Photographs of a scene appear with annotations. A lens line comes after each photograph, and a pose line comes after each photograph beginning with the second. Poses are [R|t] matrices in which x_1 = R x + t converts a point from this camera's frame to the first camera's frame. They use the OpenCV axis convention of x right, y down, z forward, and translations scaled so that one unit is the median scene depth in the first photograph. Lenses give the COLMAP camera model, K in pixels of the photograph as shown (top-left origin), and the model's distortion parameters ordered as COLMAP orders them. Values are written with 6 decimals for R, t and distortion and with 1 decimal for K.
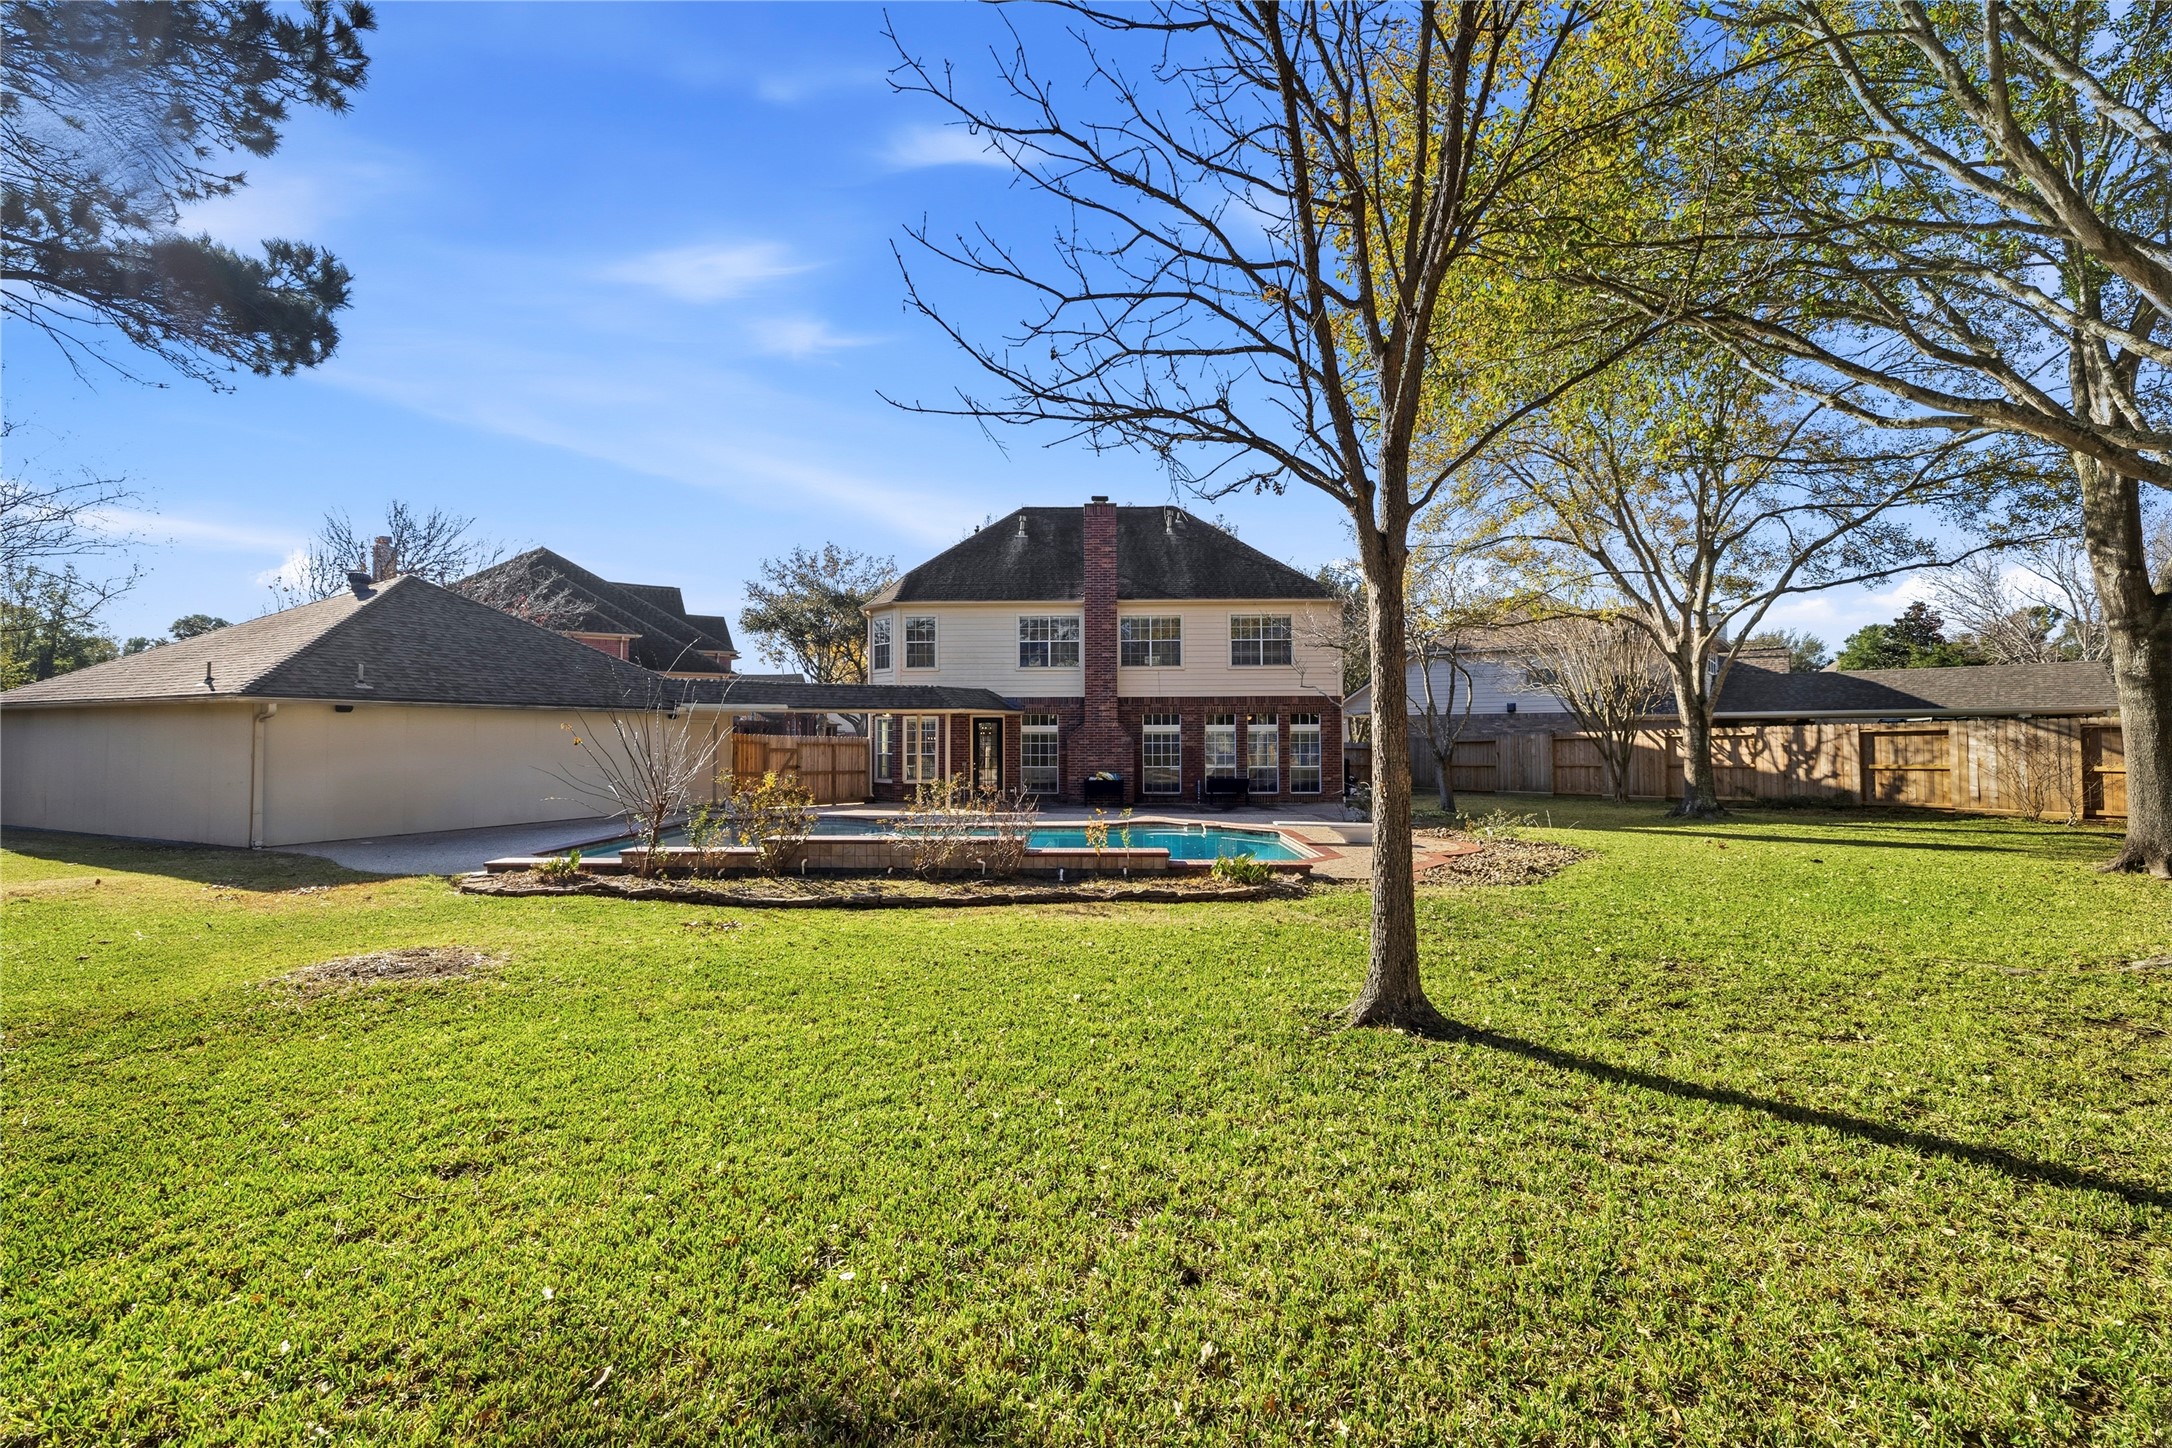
lens RADIAL K [[919.4, 0, 1073.1], [0, 919.4, 706.8], [0, 0, 1]] dist [-0.000471, 0.000253]
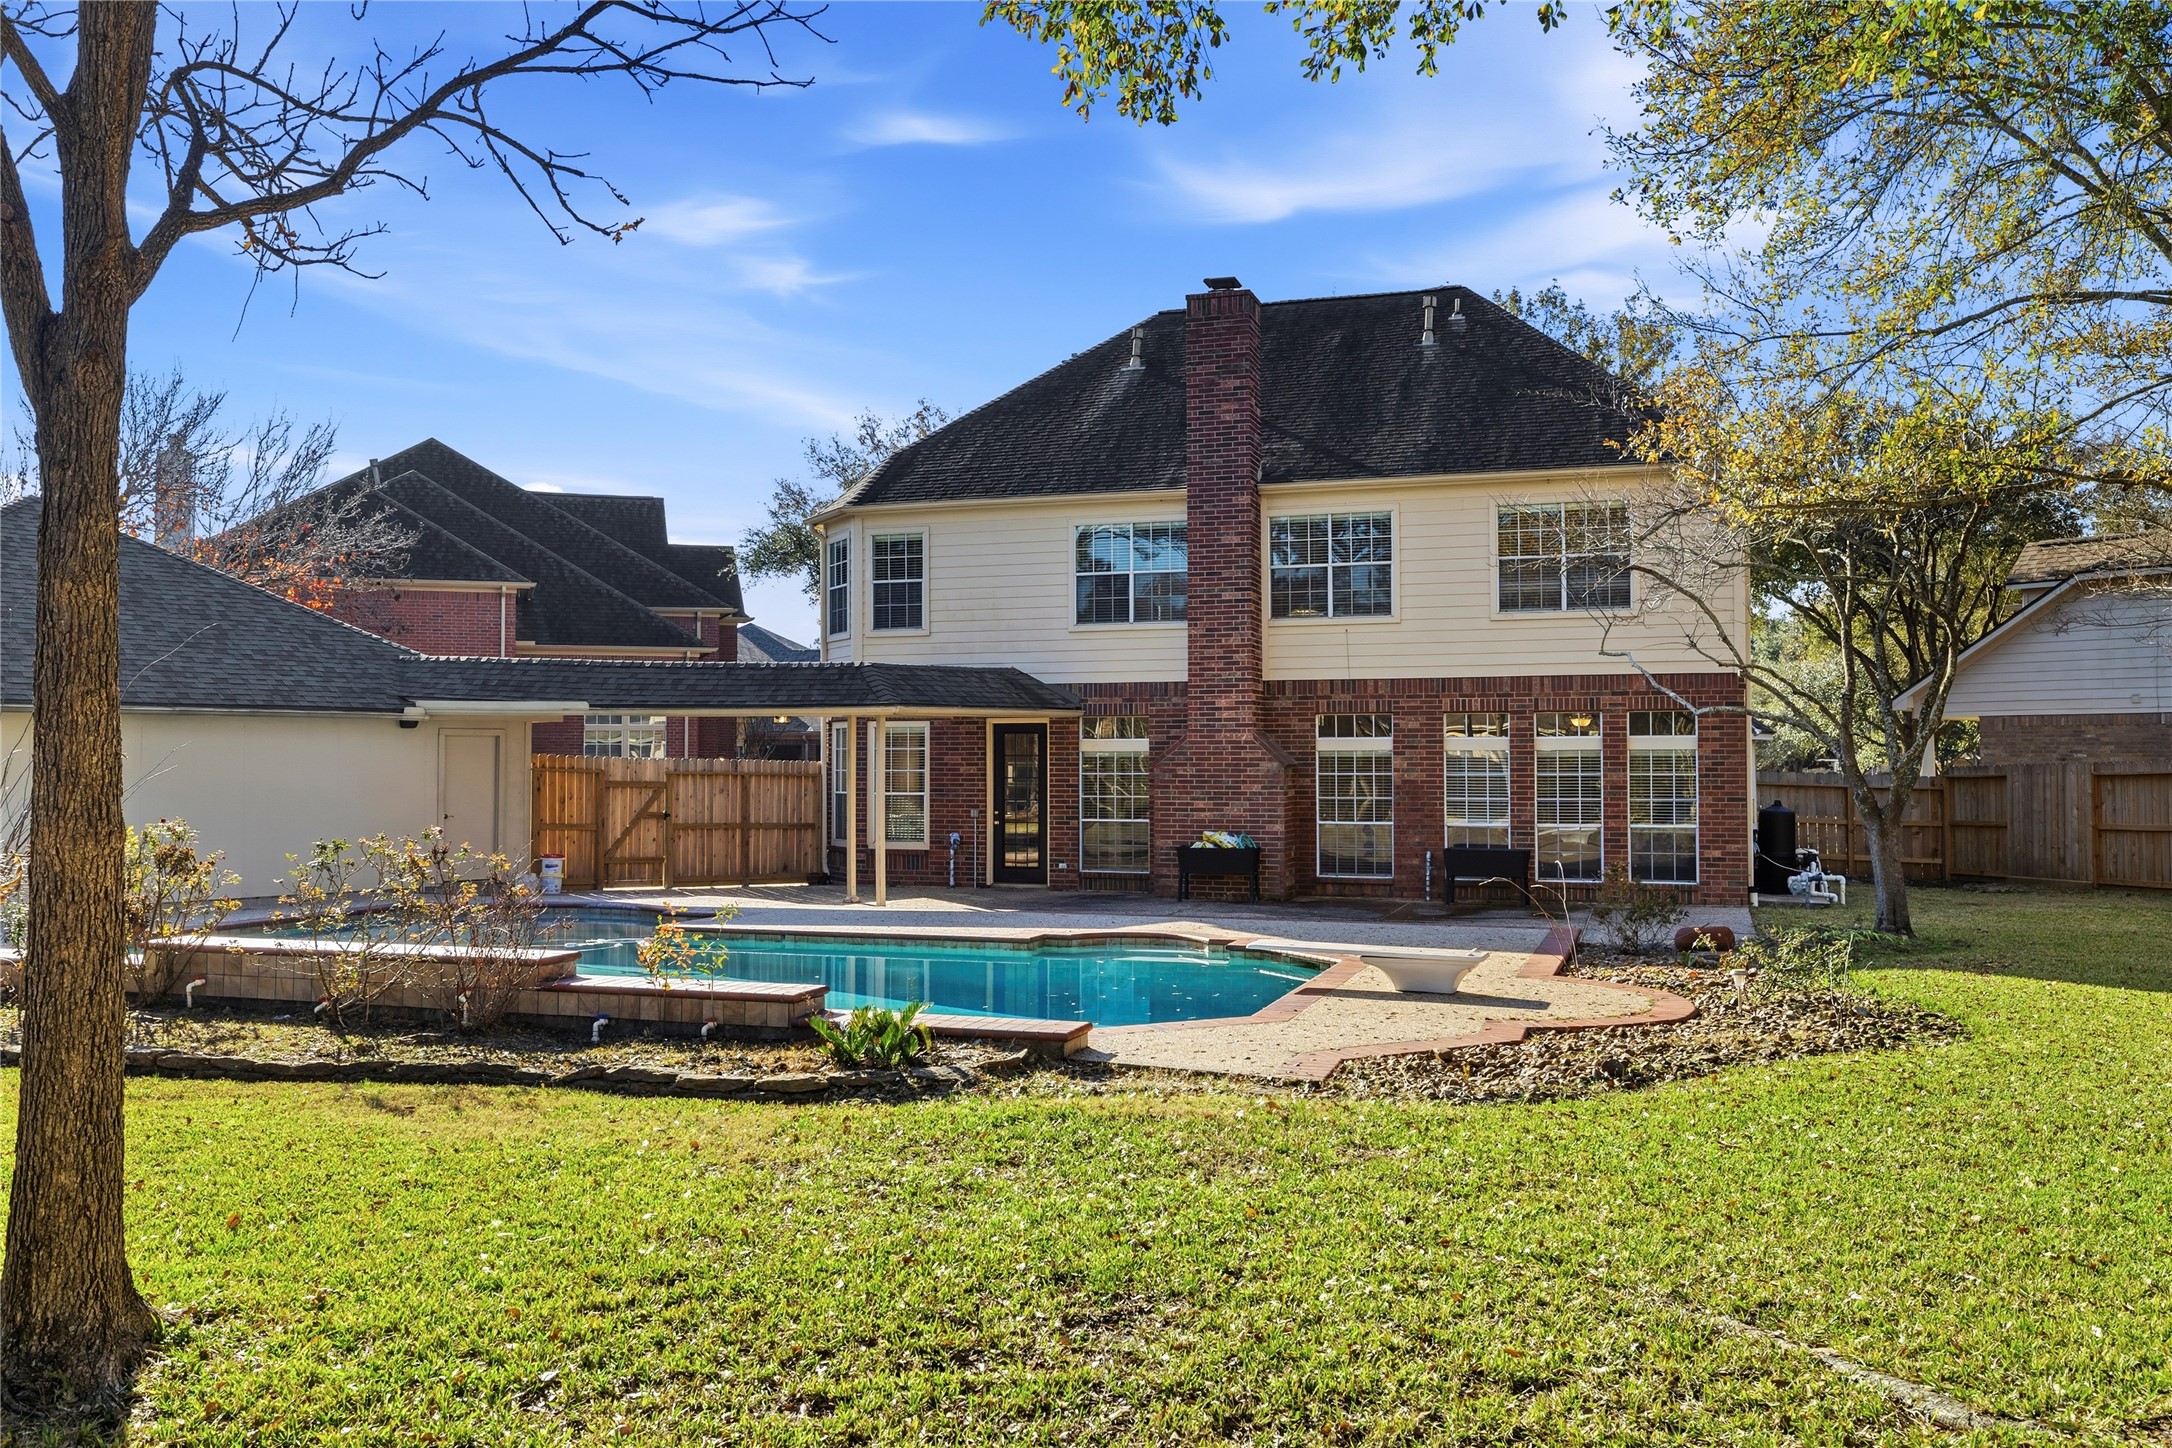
lens RADIAL K [[1779.8, 0, 1086.1], [0, 1779.8, 662.6], [0, 0, 1]] dist [-0.004251, 0.000343]
pose [[0.955985, -0.014670, -0.293050, 0.237487], [0.008120, 0.999690, -0.023555, 0.001392], [0.293305, 0.020139, 0.955807, 0.054709]]
